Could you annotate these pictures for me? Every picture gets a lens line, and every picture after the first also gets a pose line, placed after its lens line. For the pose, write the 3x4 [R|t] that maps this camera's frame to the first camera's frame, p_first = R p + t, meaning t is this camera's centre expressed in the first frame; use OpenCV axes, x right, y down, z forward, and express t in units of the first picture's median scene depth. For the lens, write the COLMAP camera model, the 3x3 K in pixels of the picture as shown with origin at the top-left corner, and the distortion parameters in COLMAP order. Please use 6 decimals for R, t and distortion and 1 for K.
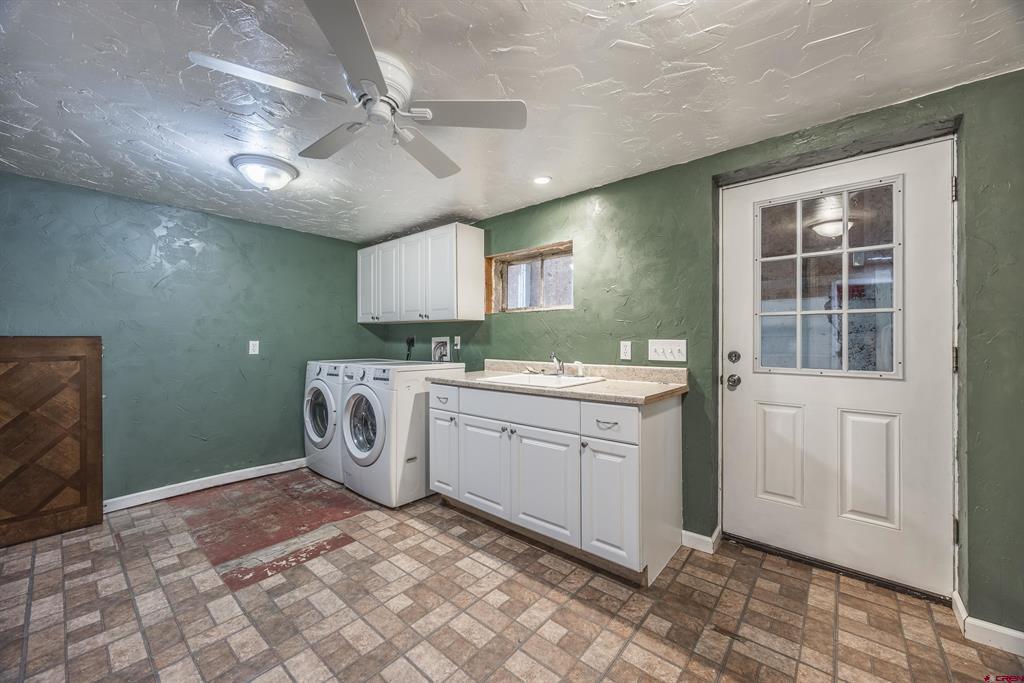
lens RADIAL K [[388.0, 0, 512.0], [0, 388.0, 341.5], [0, 0, 1]] dist [-0.006558, -0.000244]
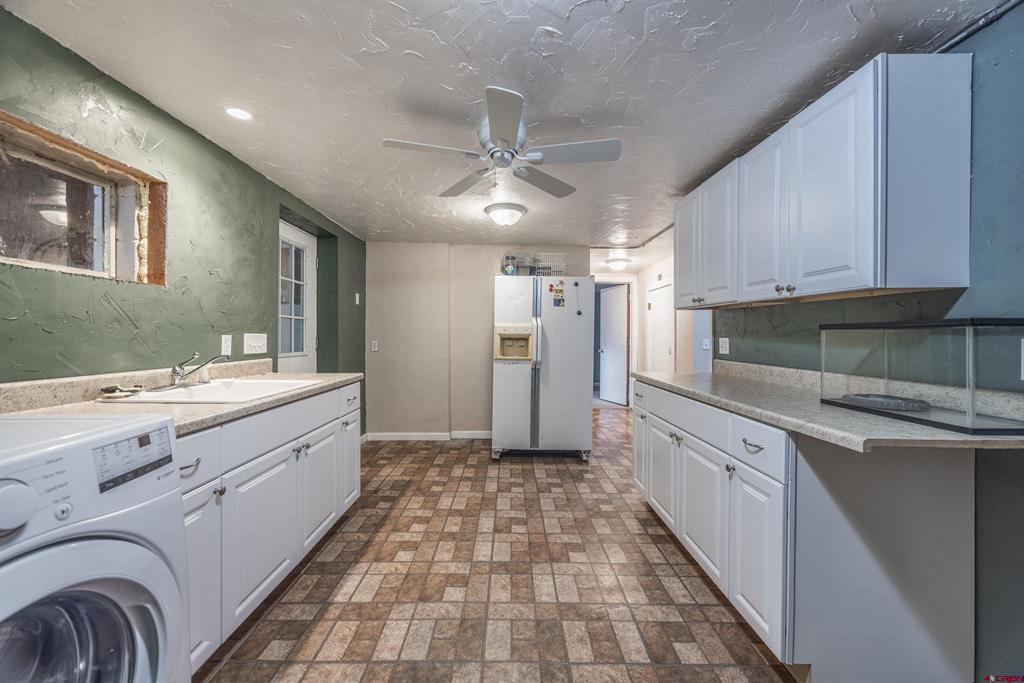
lens RADIAL K [[388.0, 0, 512.0], [0, 388.0, 341.5], [0, 0, 1]] dist [-0.006558, -0.000244]
pose [[-0.654246, -0.015418, 0.756124, -0.979647], [-0.004334, 0.999852, 0.016638, -0.004612], [-0.756269, 0.007609, -0.654216, 1.317780]]
